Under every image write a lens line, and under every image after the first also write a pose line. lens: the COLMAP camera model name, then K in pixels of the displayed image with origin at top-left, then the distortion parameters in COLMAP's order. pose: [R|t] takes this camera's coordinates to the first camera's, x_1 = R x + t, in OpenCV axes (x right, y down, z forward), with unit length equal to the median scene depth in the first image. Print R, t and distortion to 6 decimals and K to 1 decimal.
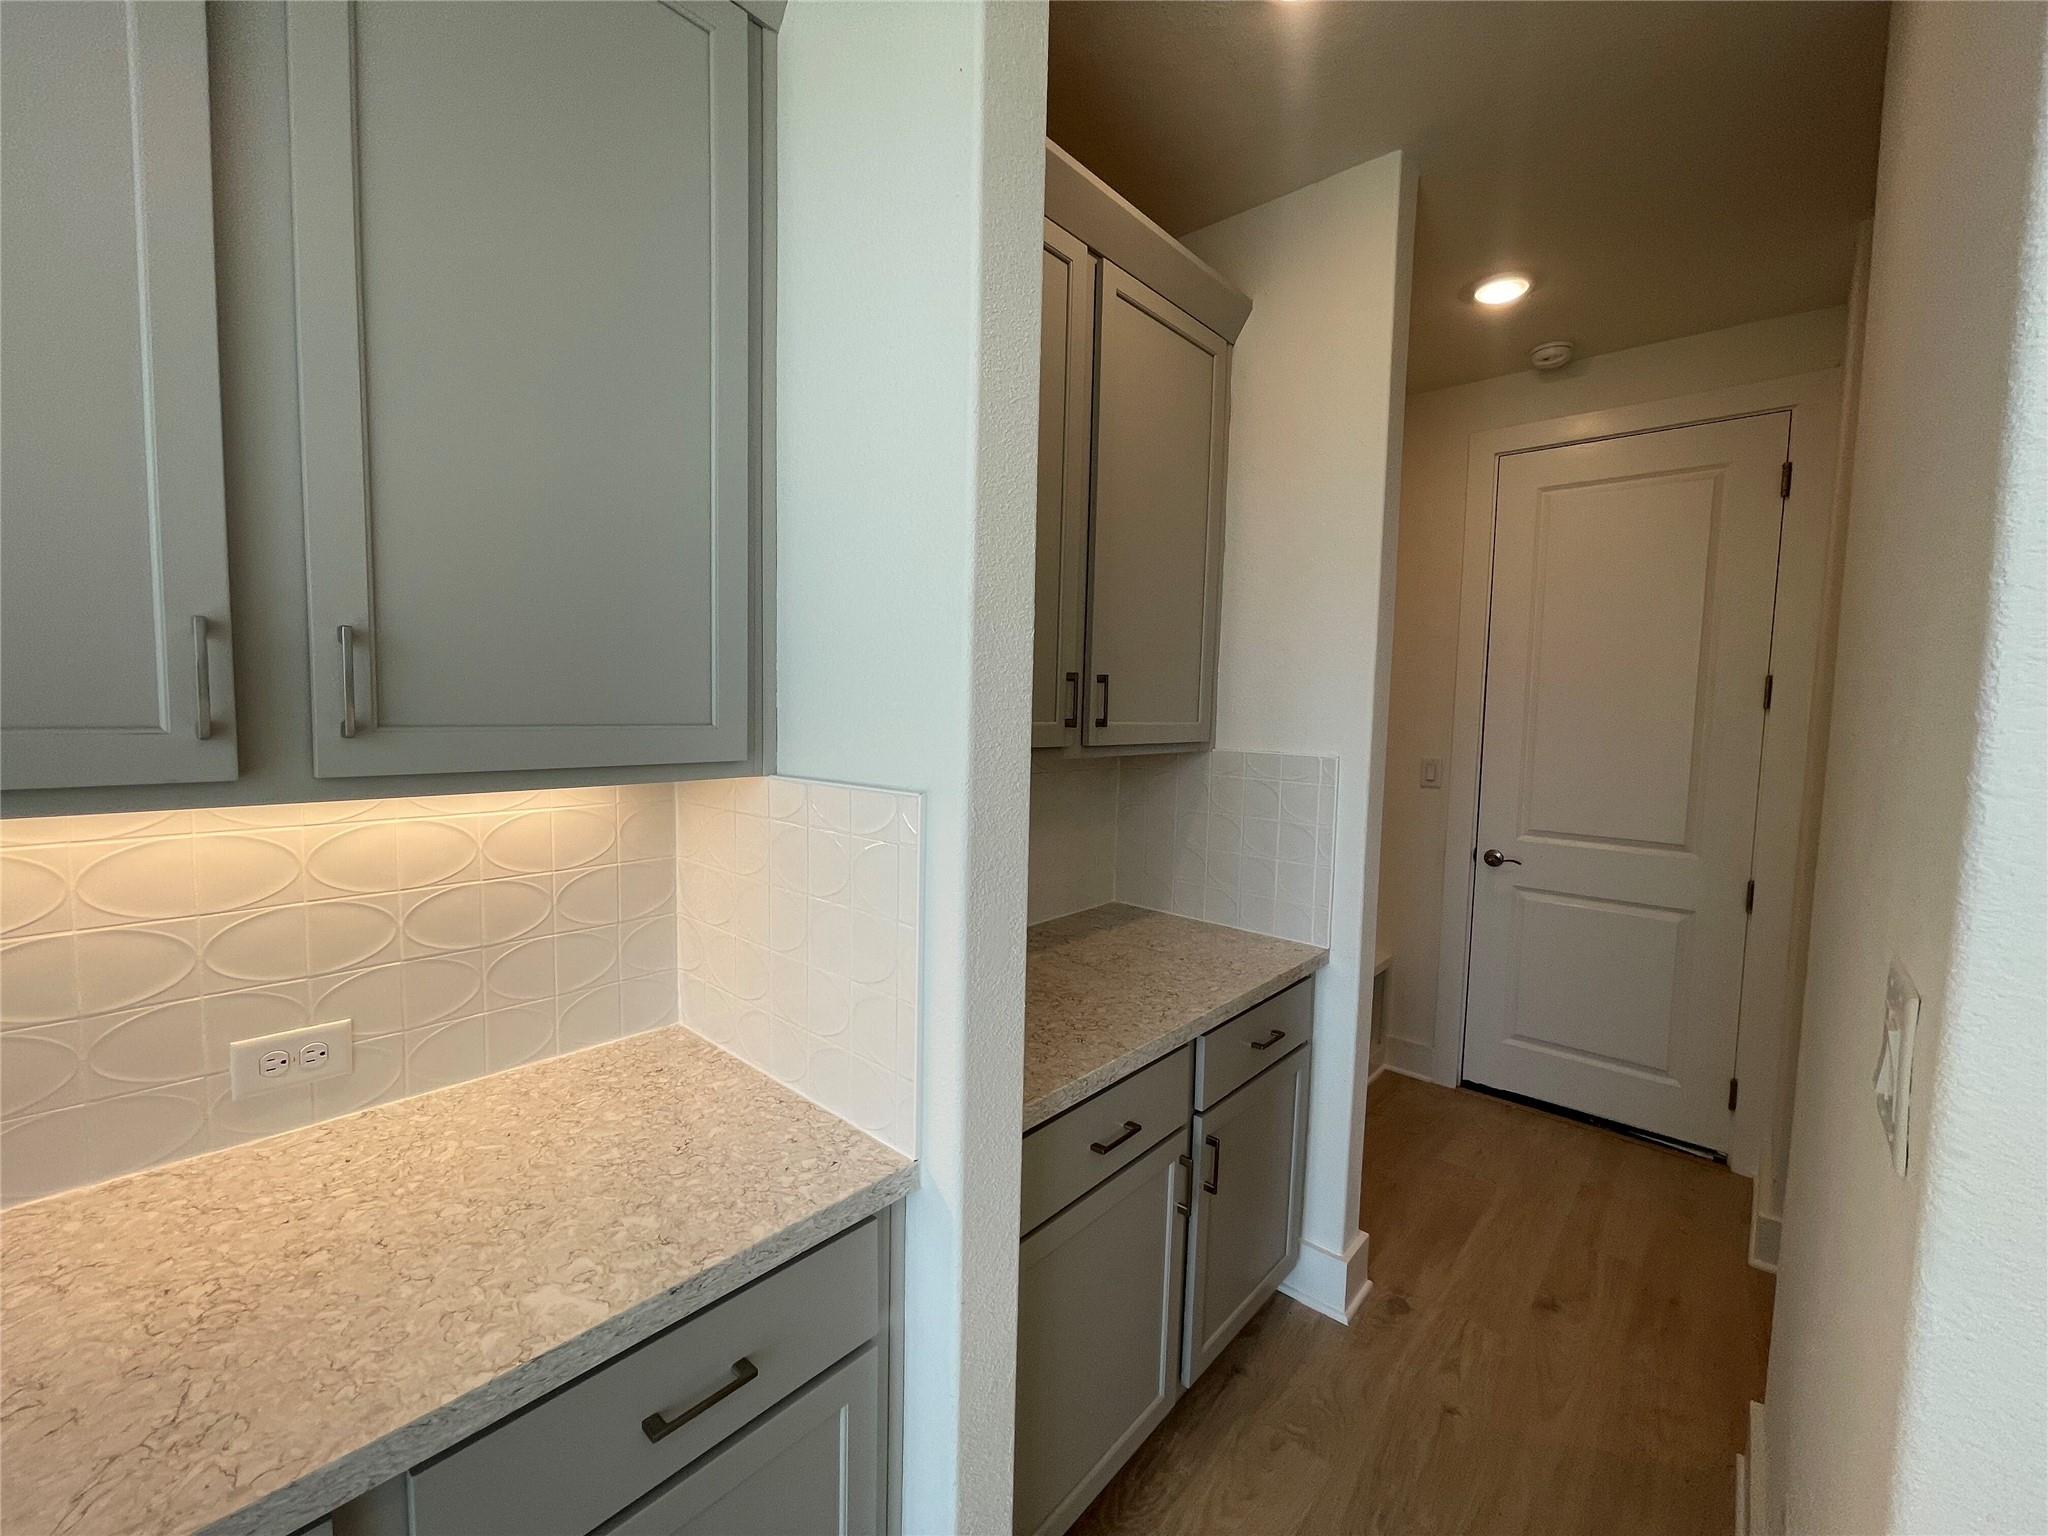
lens RADIAL K [[837.9, 0, 1016.7], [0, 837.9, 763.5], [0, 0, 1]] dist [0.000913, 0.000411]
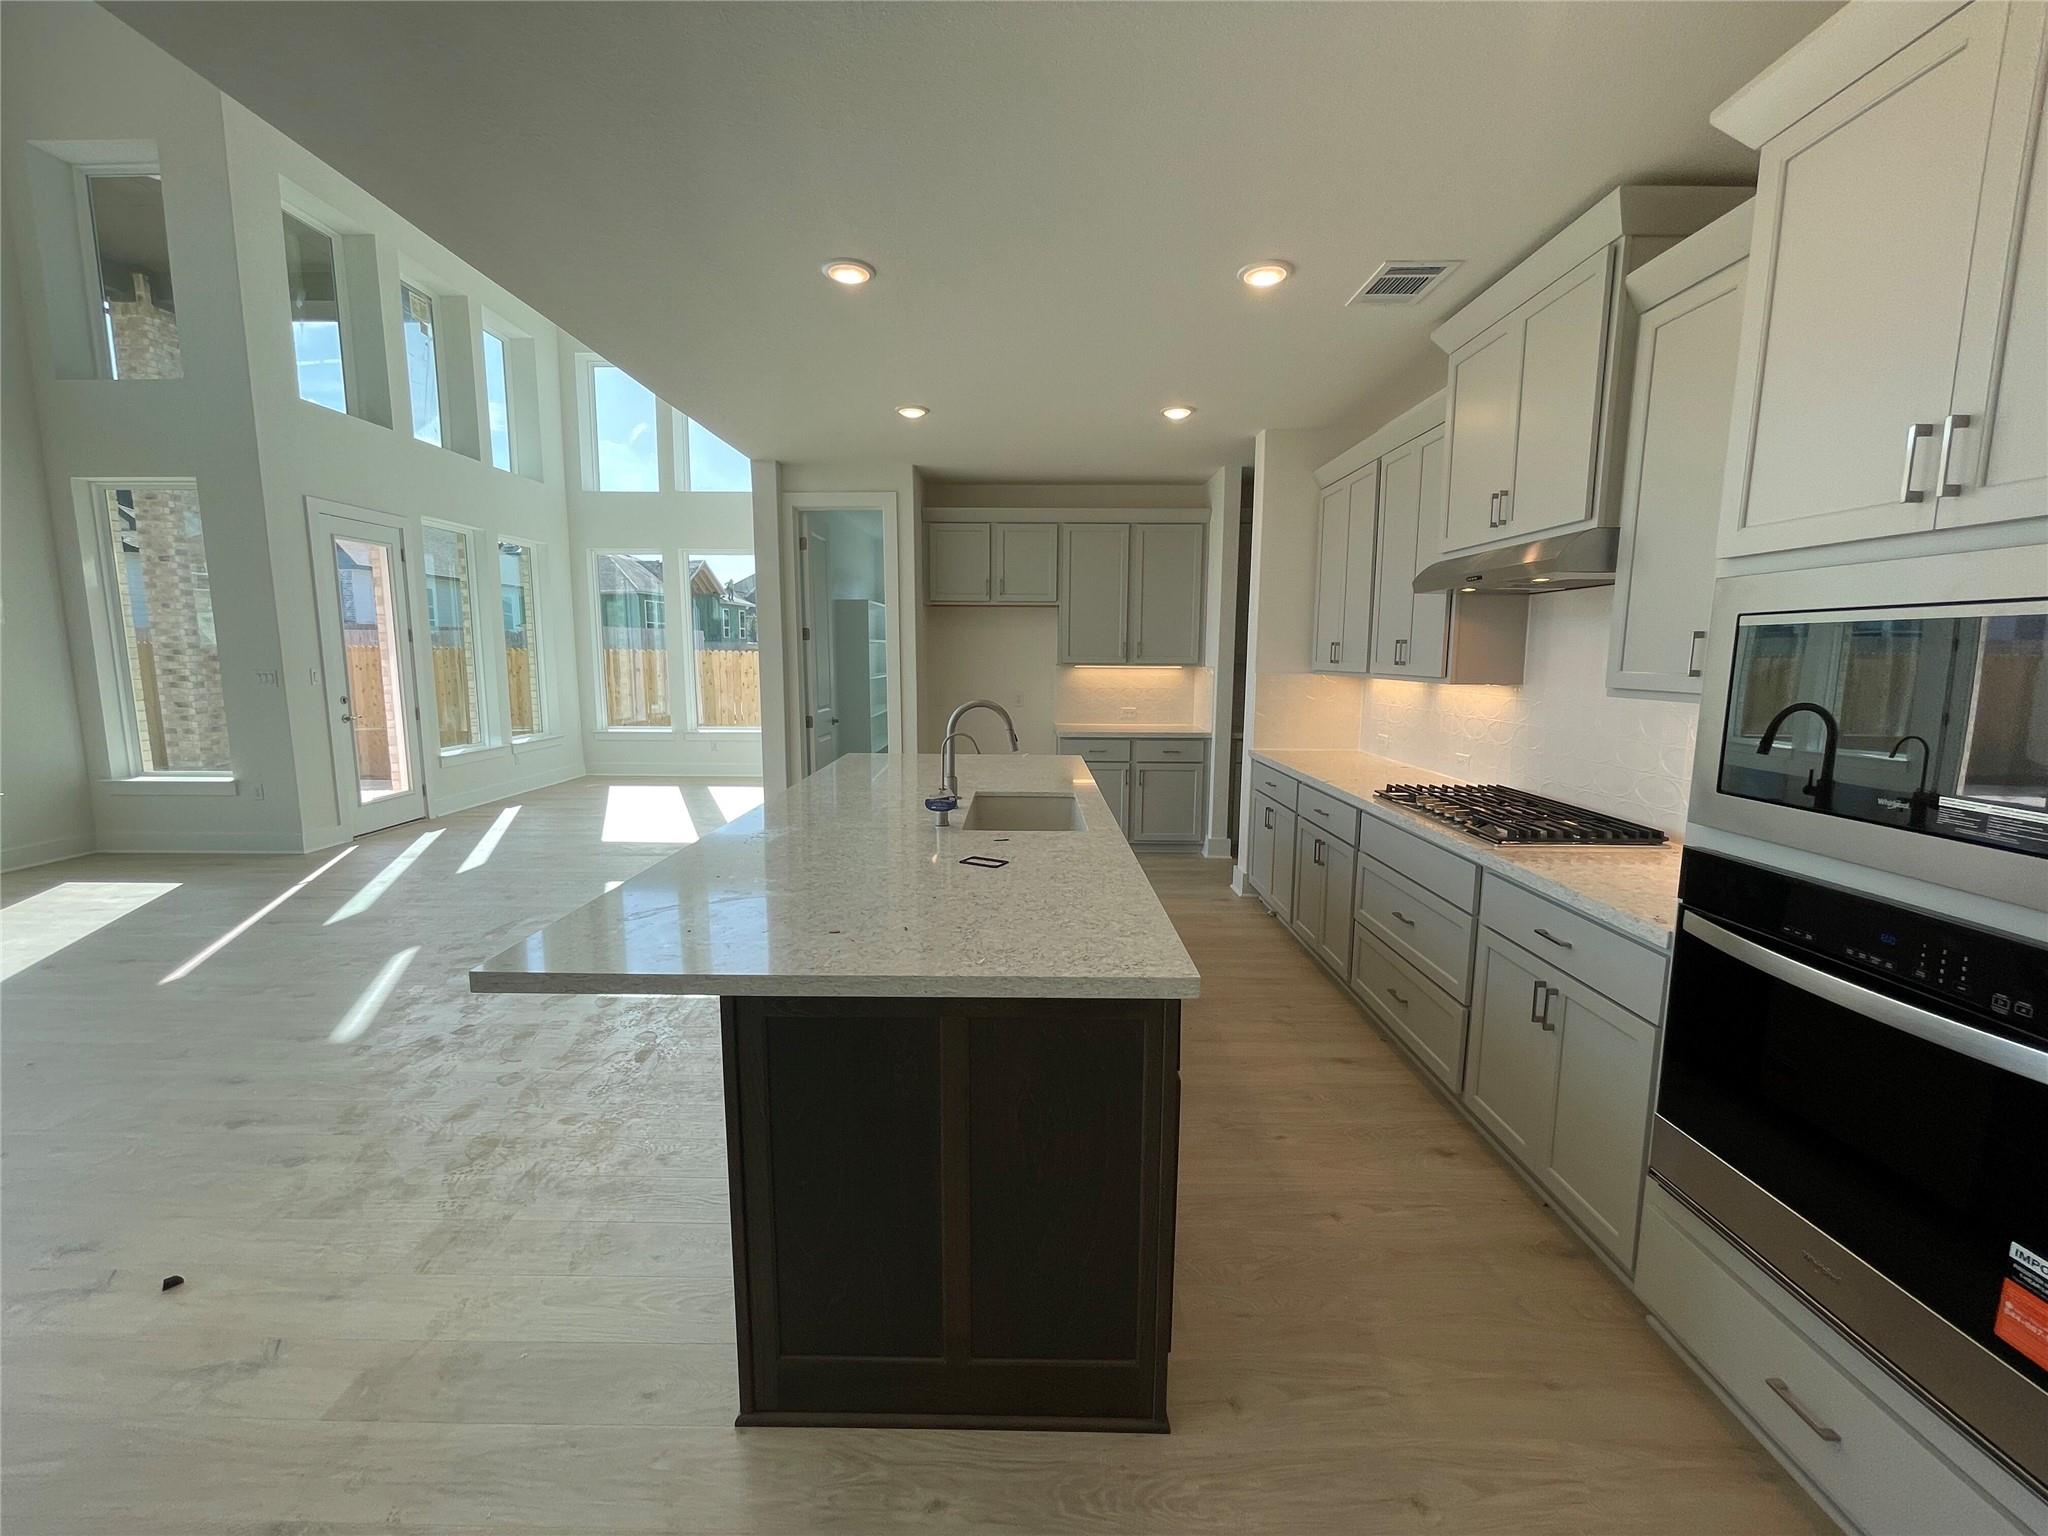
lens RADIAL K [[837.9, 0, 1016.7], [0, 837.9, 763.5], [0, 0, 1]] dist [0.000913, 0.000411]
pose [[0.656428, 0.081952, -0.749924, 3.799501], [-0.047399, 0.996598, 0.067420, 0.415178], [0.752898, -0.008711, 0.658080, -4.304994]]
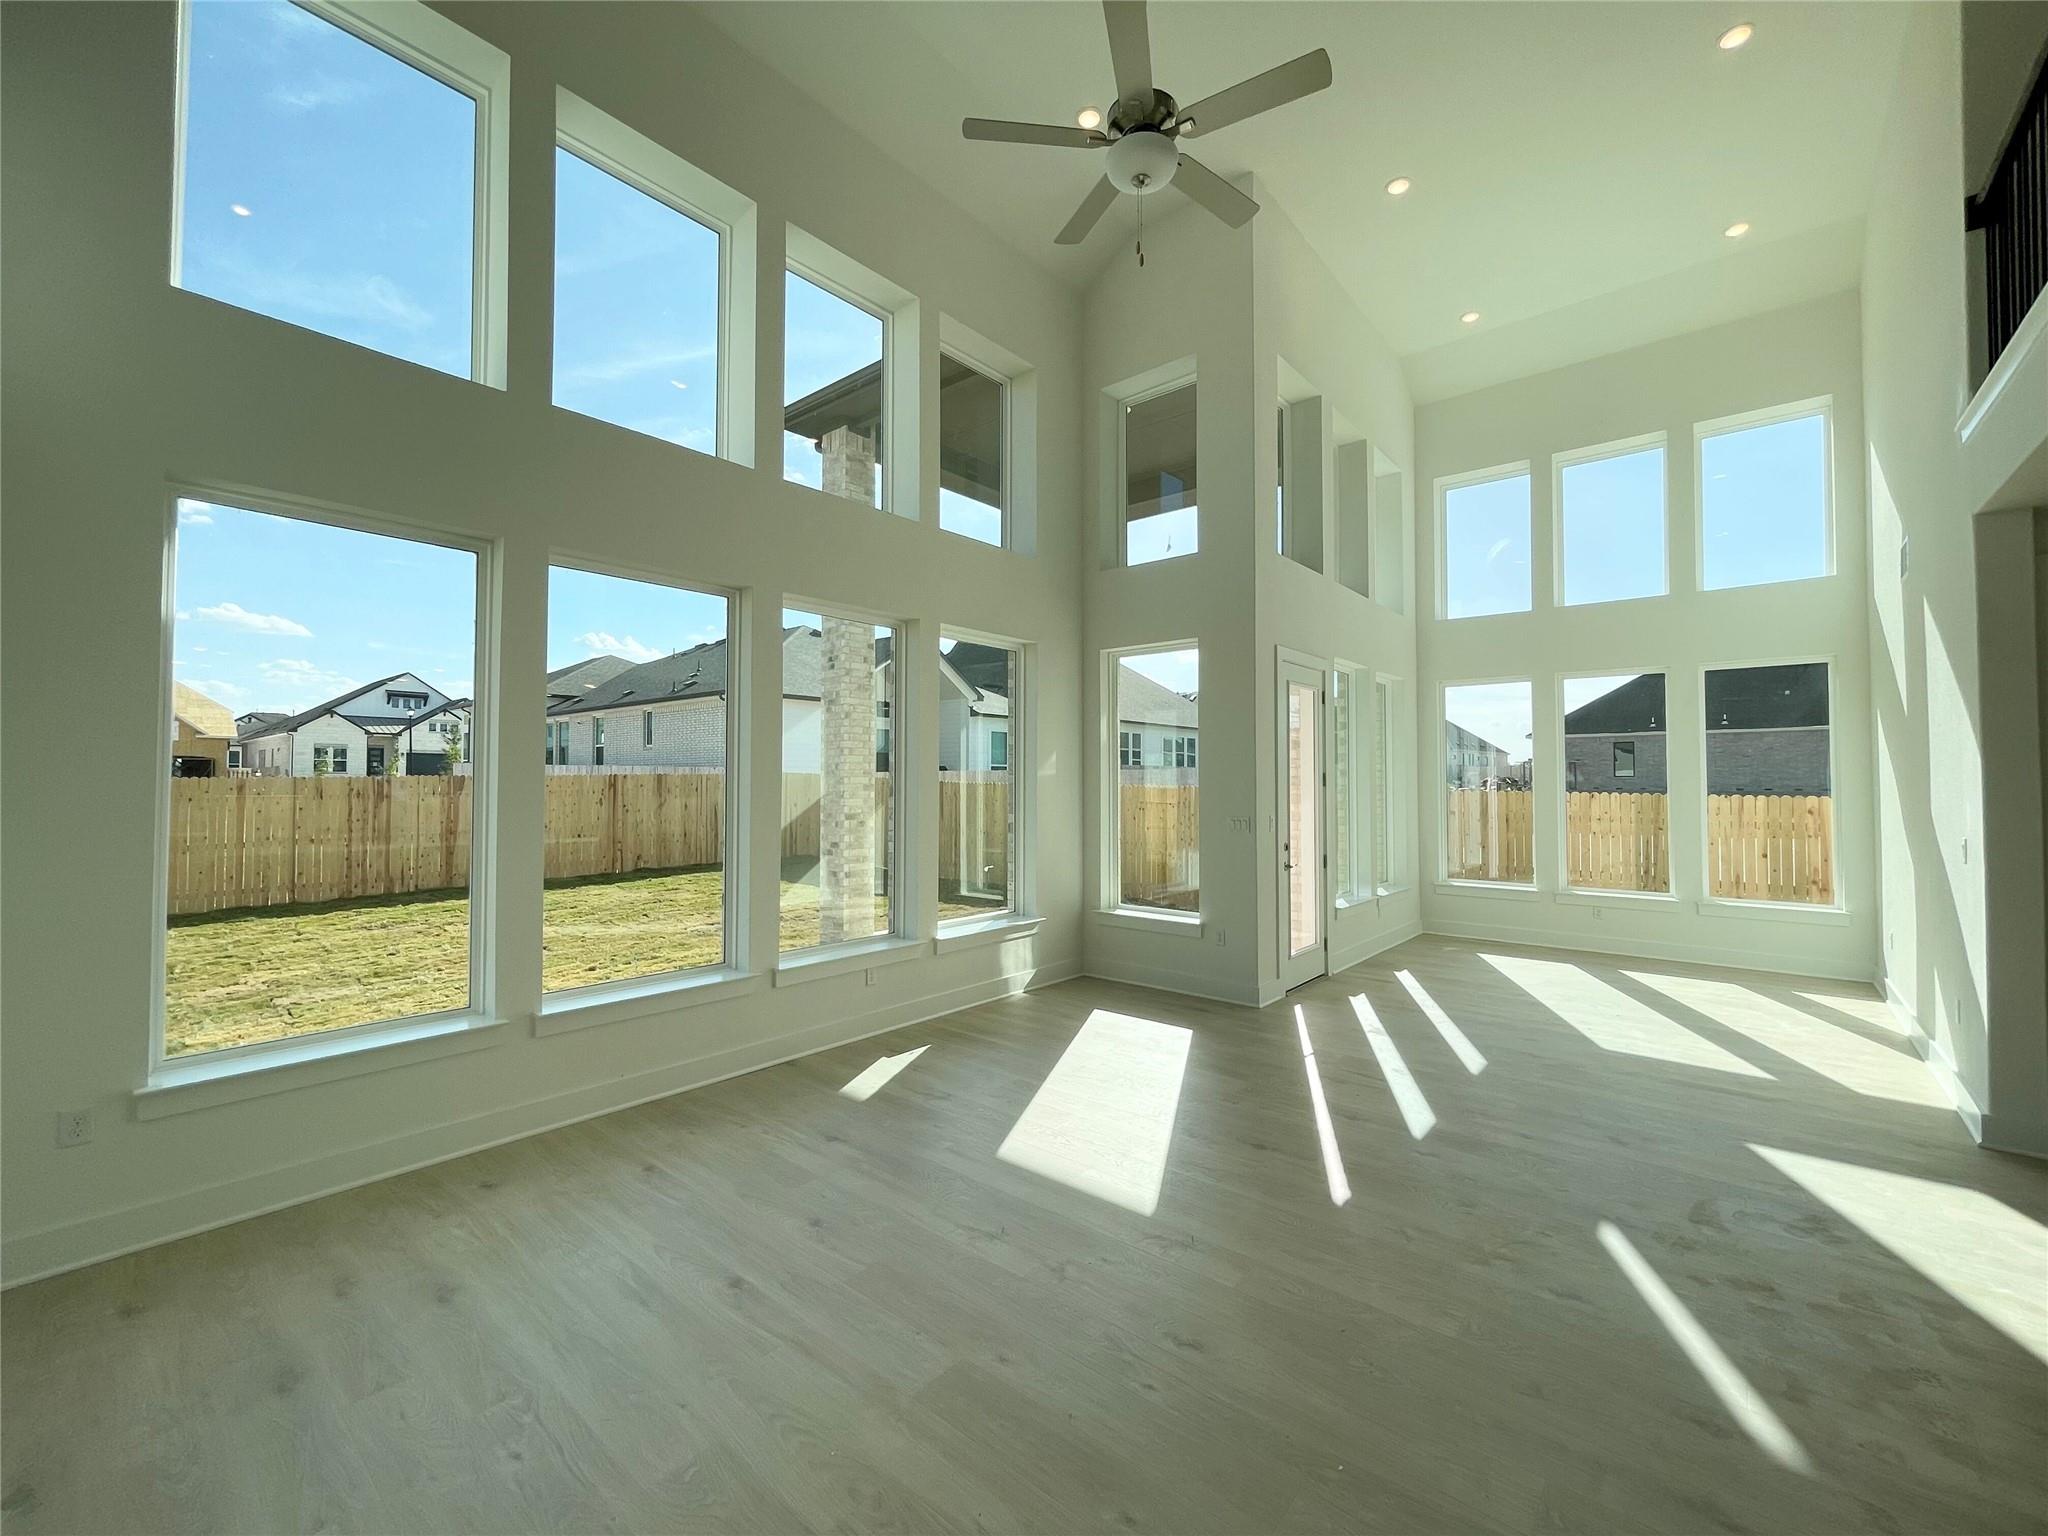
lens RADIAL K [[837.9, 0, 1016.7], [0, 837.9, 763.5], [0, 0, 1]] dist [0.000913, 0.000411]
pose [[0.023367, -0.043754, -0.998769, 1.561859], [-0.075928, 0.996079, -0.045413, 0.426673], [0.996839, 0.076896, 0.019953, -6.269238]]
